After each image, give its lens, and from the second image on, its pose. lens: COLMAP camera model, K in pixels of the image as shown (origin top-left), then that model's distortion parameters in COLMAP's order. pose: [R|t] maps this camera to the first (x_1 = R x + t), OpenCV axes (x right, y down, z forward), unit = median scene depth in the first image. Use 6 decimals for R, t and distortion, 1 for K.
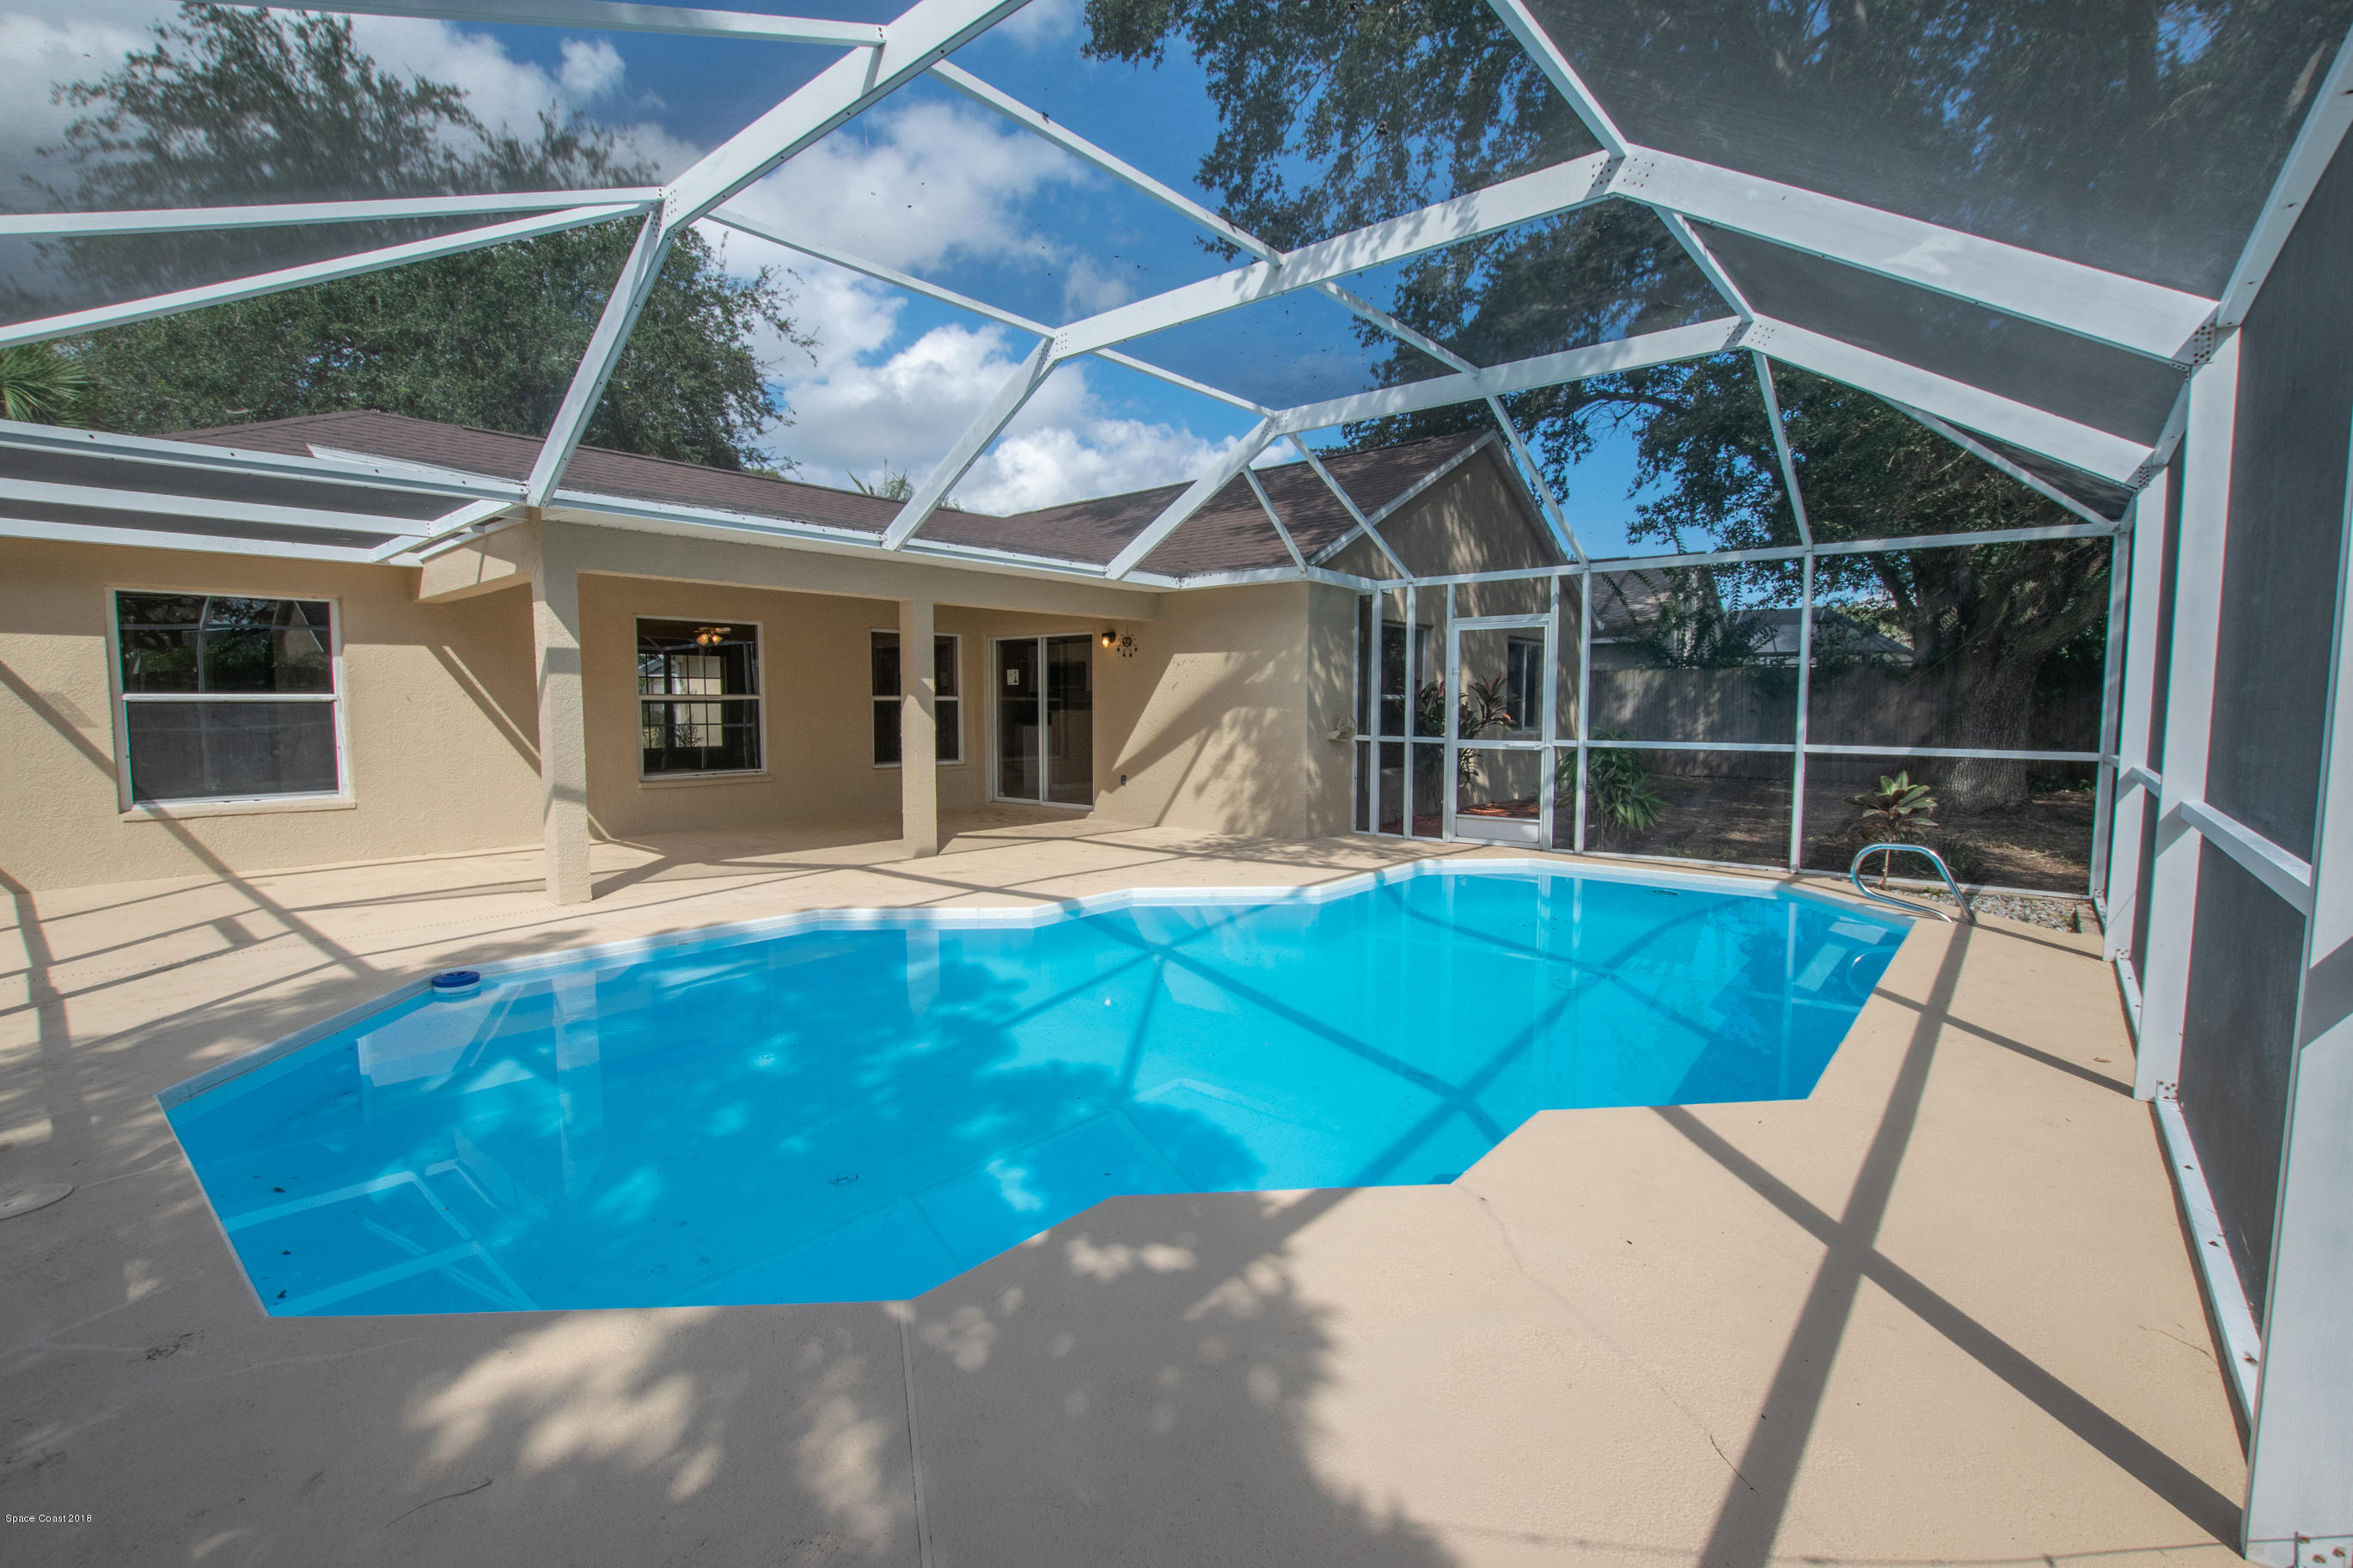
lens RADIAL K [[1054.6, 0, 1175.0], [0, 1054.6, 790.8], [0, 0, 1]] dist [-0.028696, 0.004186]
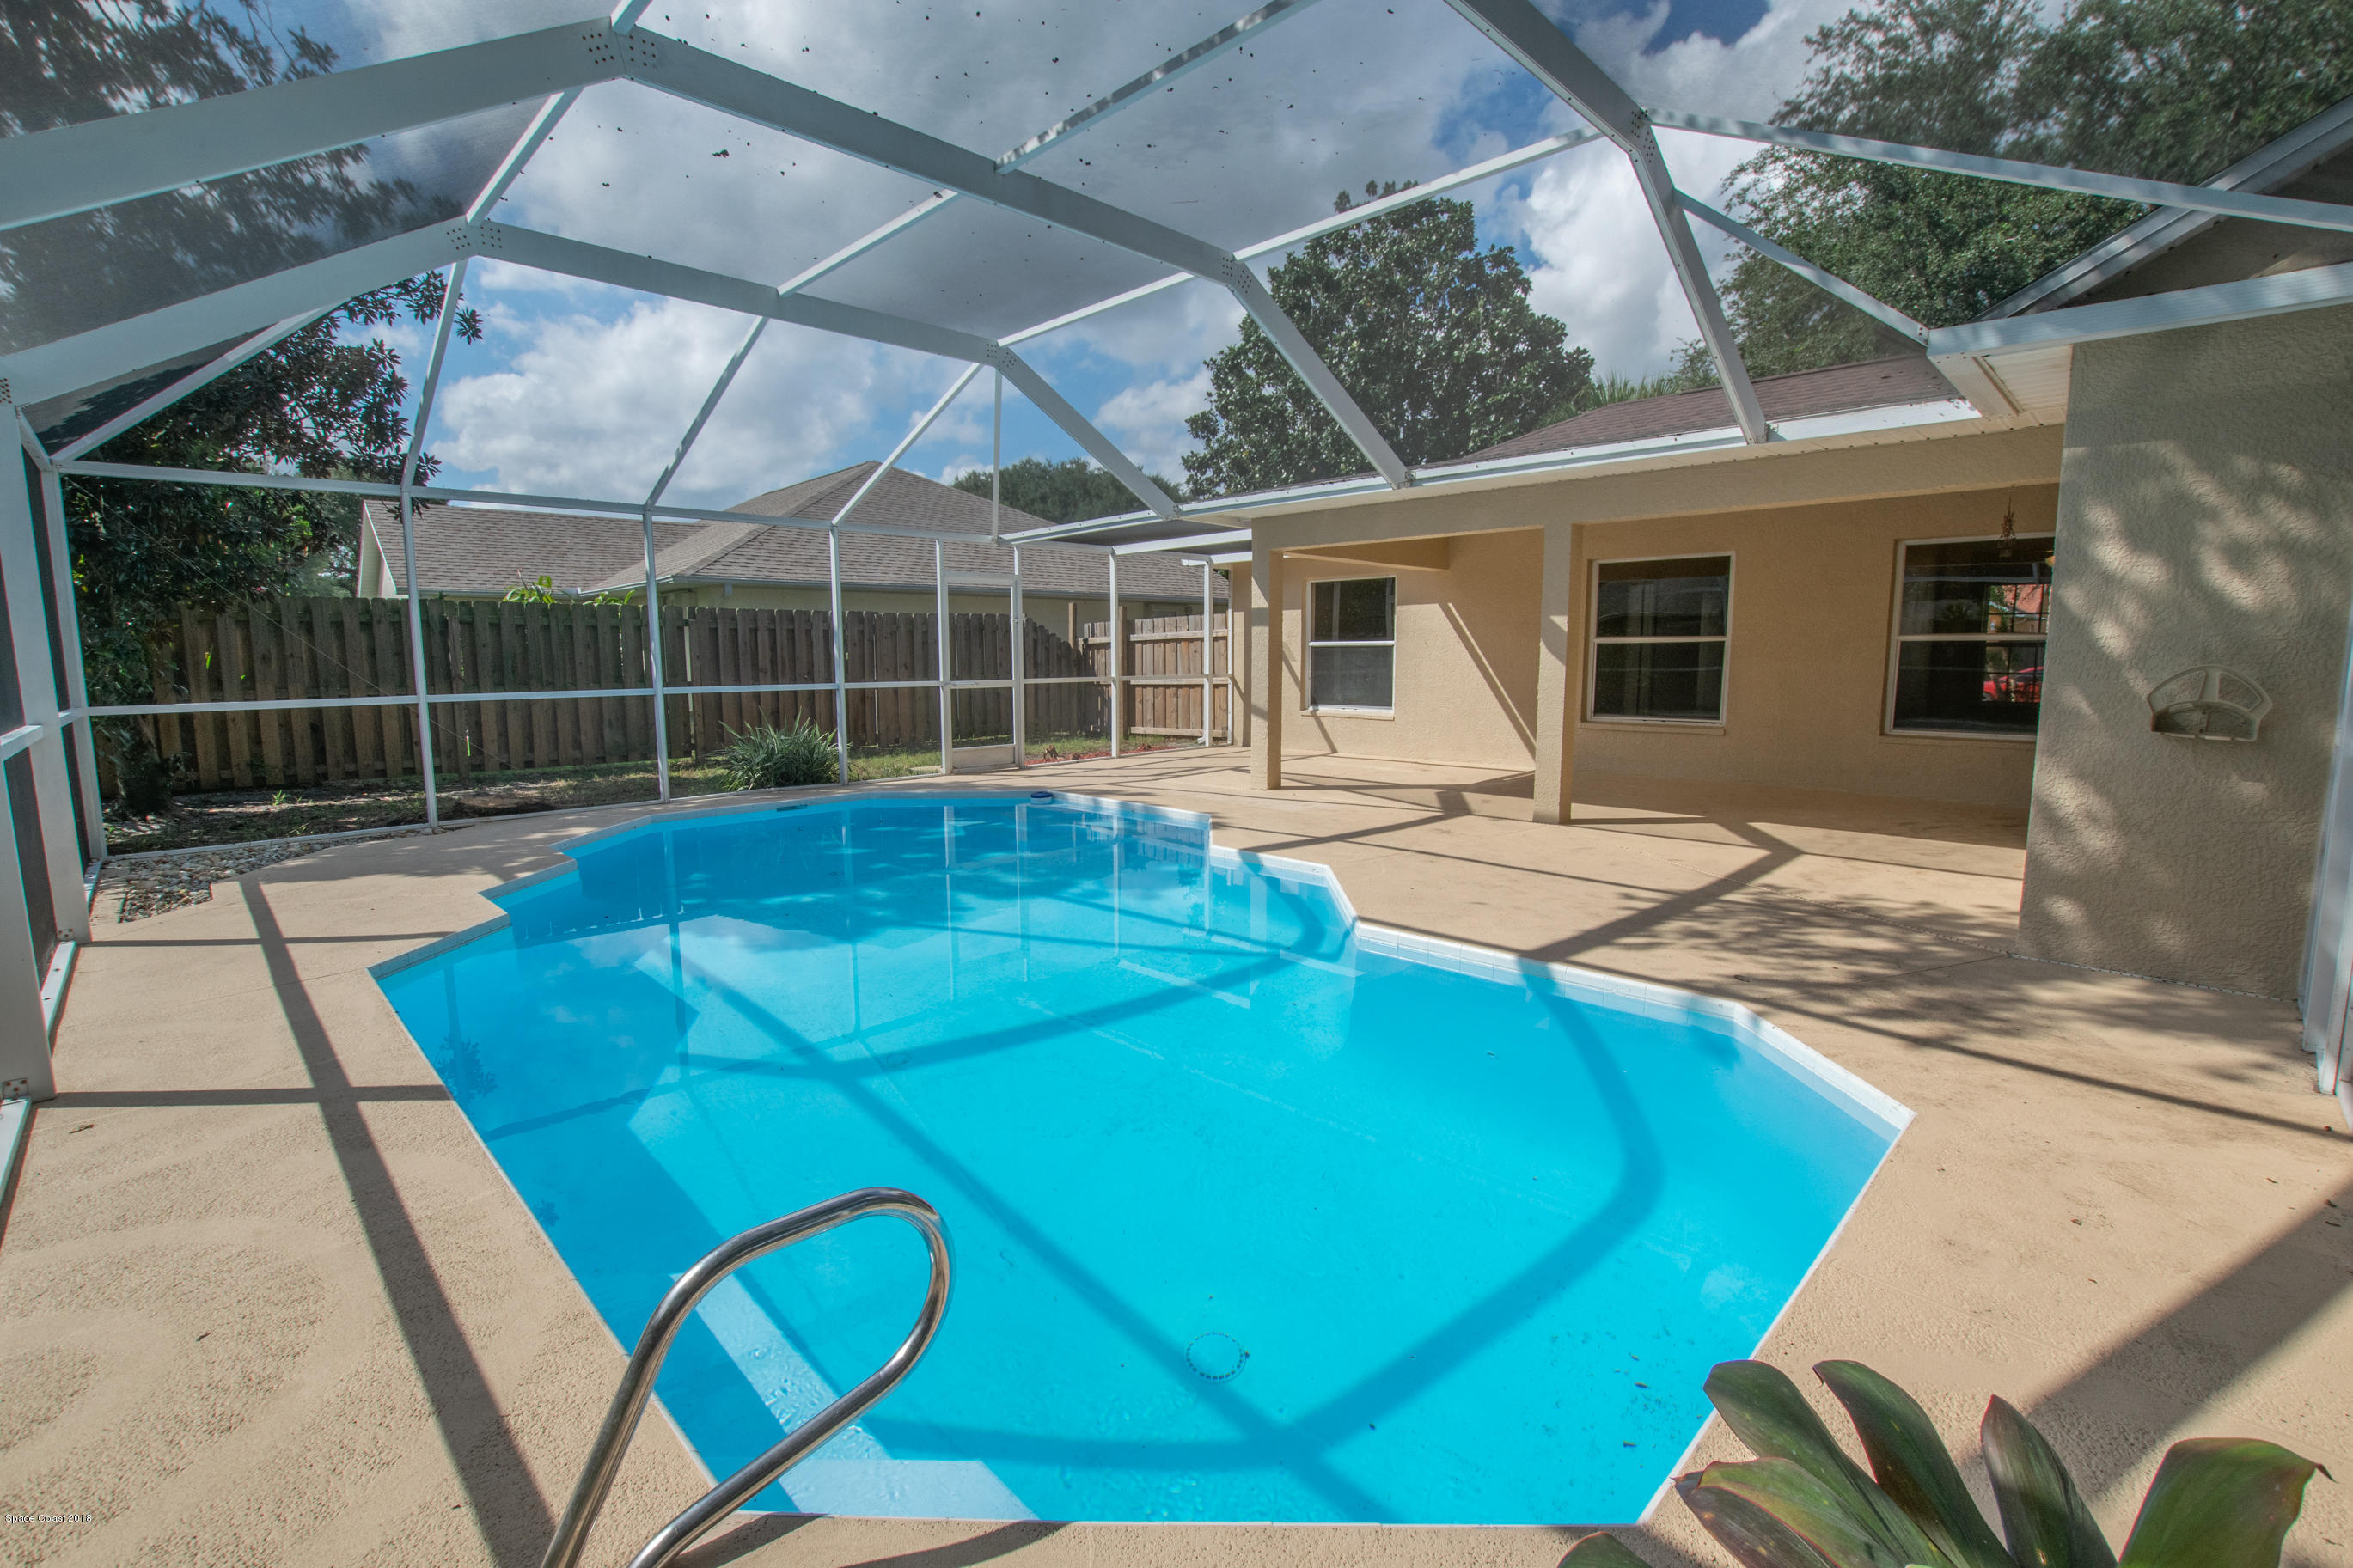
lens RADIAL K [[1054.6, 0, 1162.4], [0, 1054.6, 790.0], [0, 0, 1]] dist [-0.028696, 0.004186]
pose [[-0.087054, 0.131345, -0.987507, 0.635321], [-0.073869, 0.987690, 0.137882, -0.060807], [0.993461, 0.084949, -0.076280, 0.747340]]
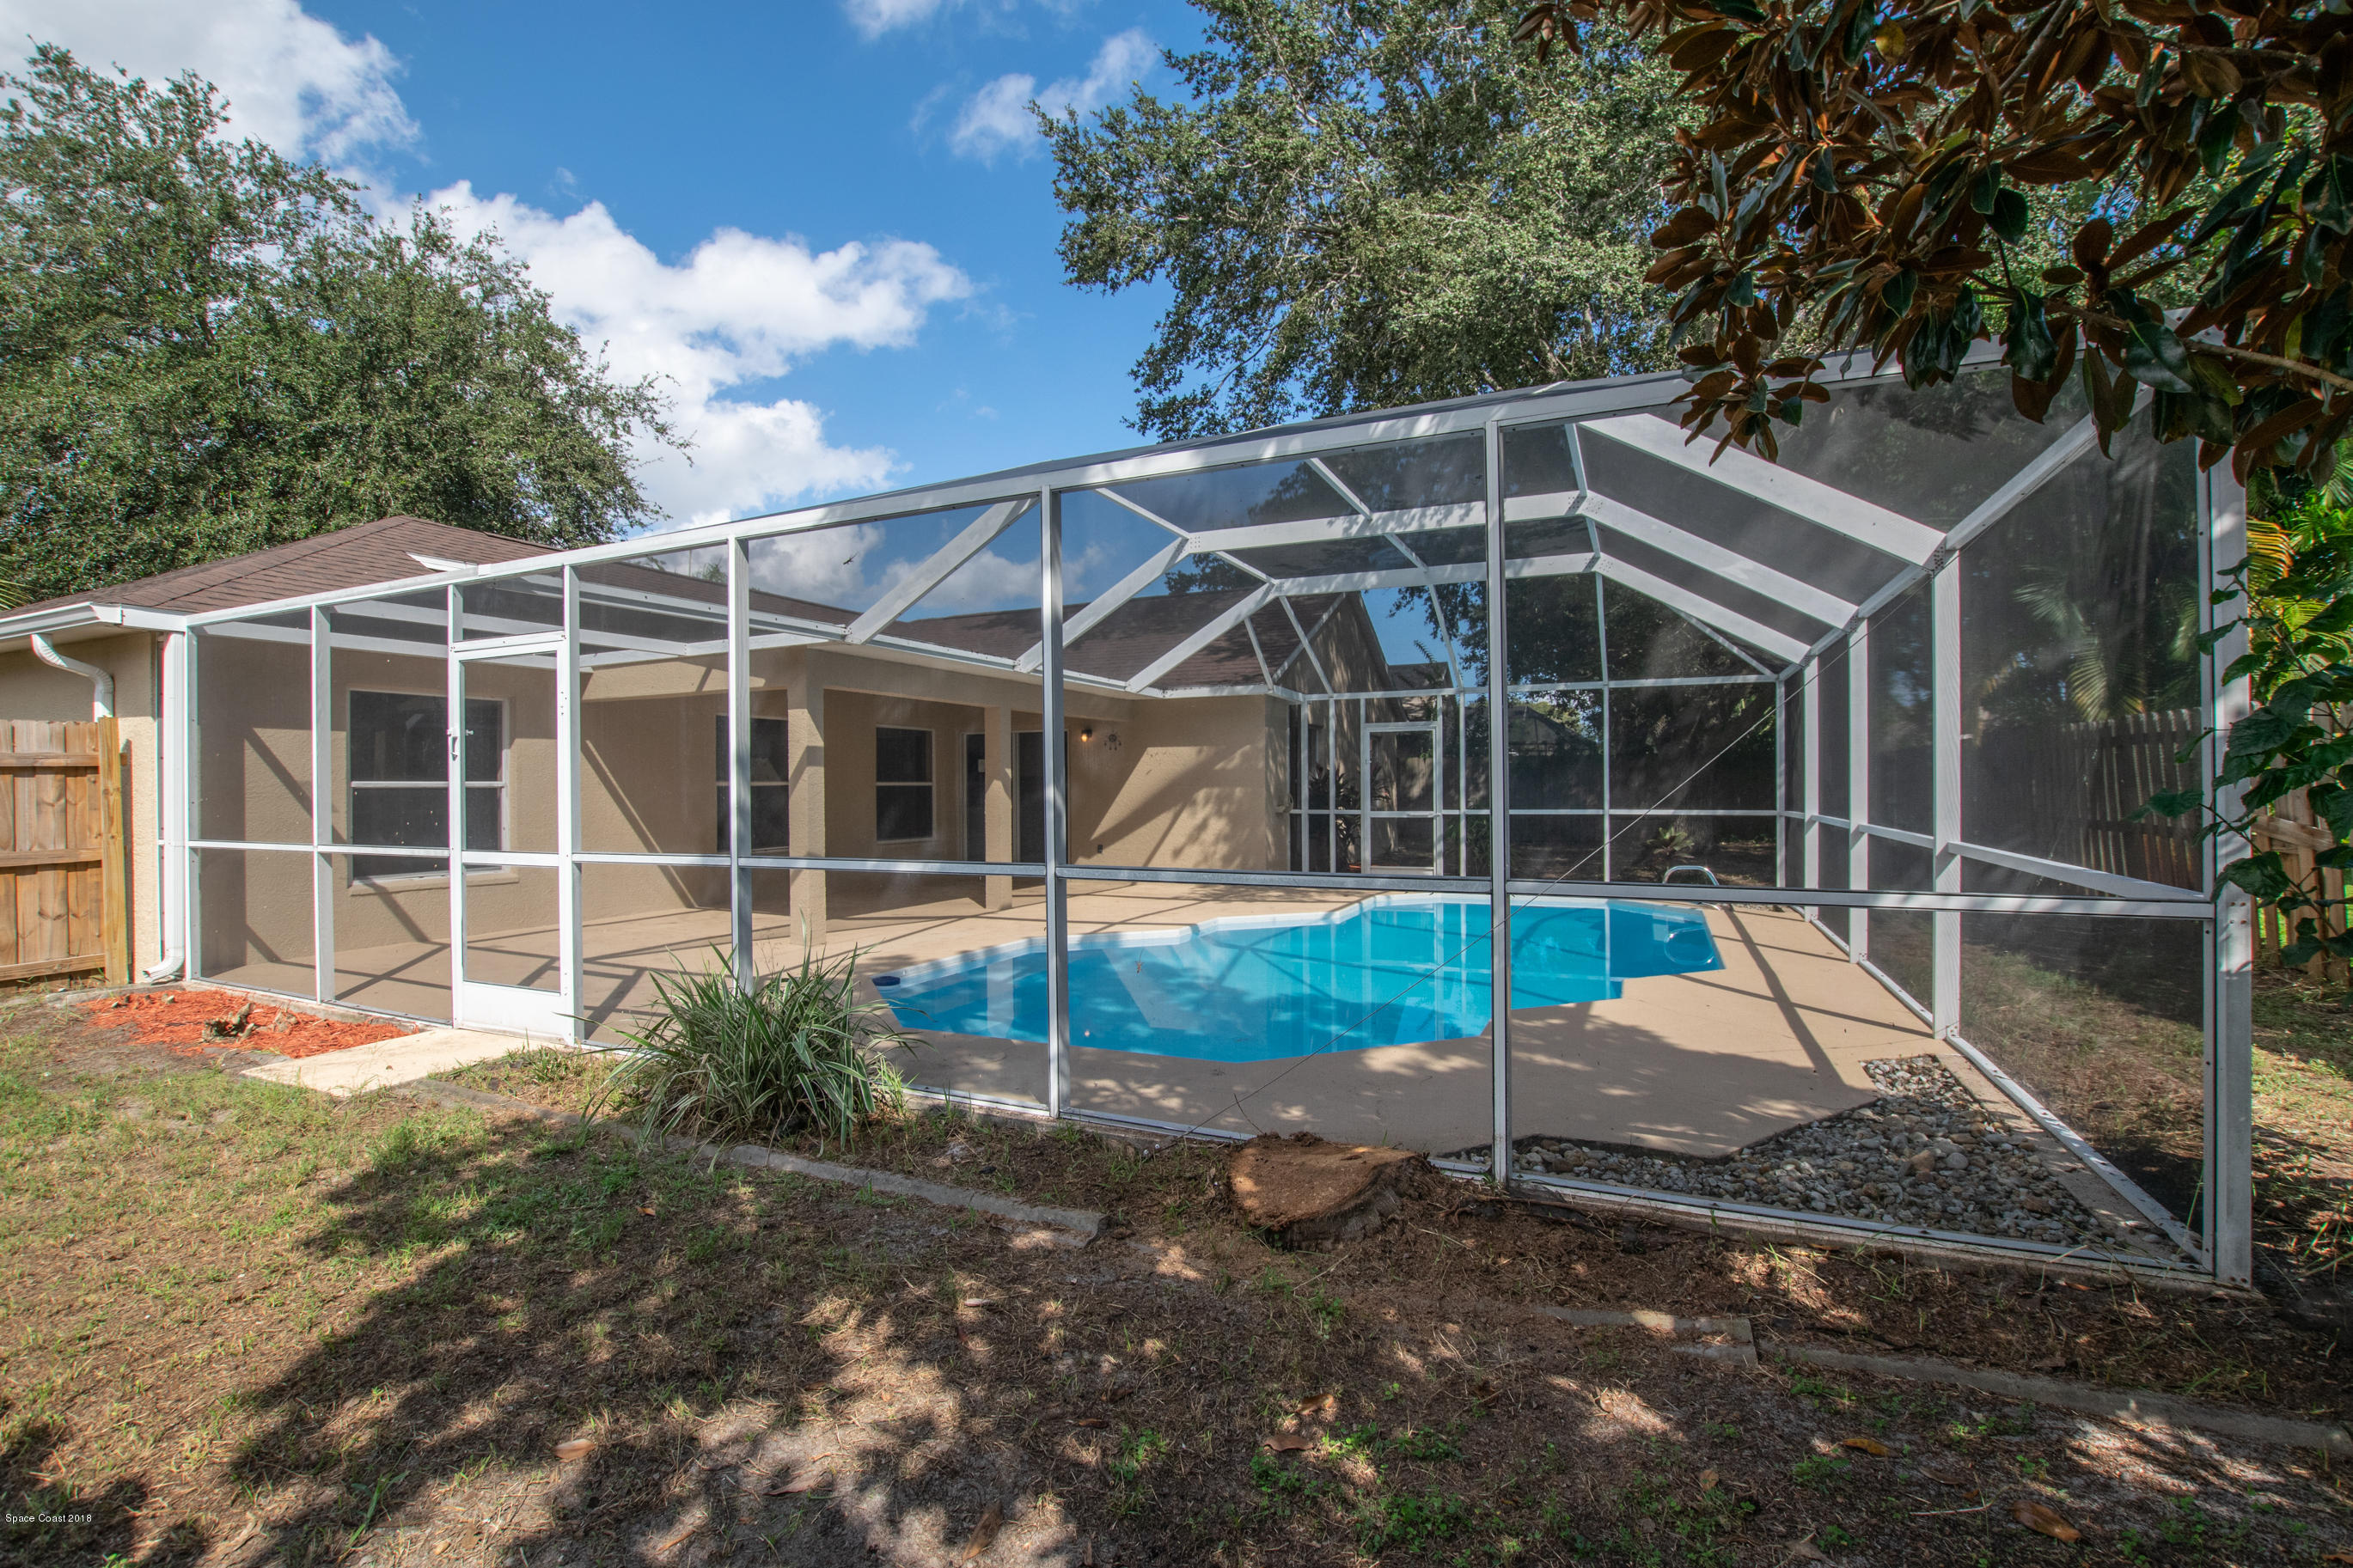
lens RADIAL K [[1054.6, 0, 1185.0], [0, 1054.6, 788.1], [0, 0, 1]] dist [-0.028696, 0.004186]
pose [[0.960351, -0.007559, 0.278692, -0.382413], [0.029844, 0.996676, -0.075809, 0.021013], [-0.277193, 0.081120, 0.957384, -0.276866]]
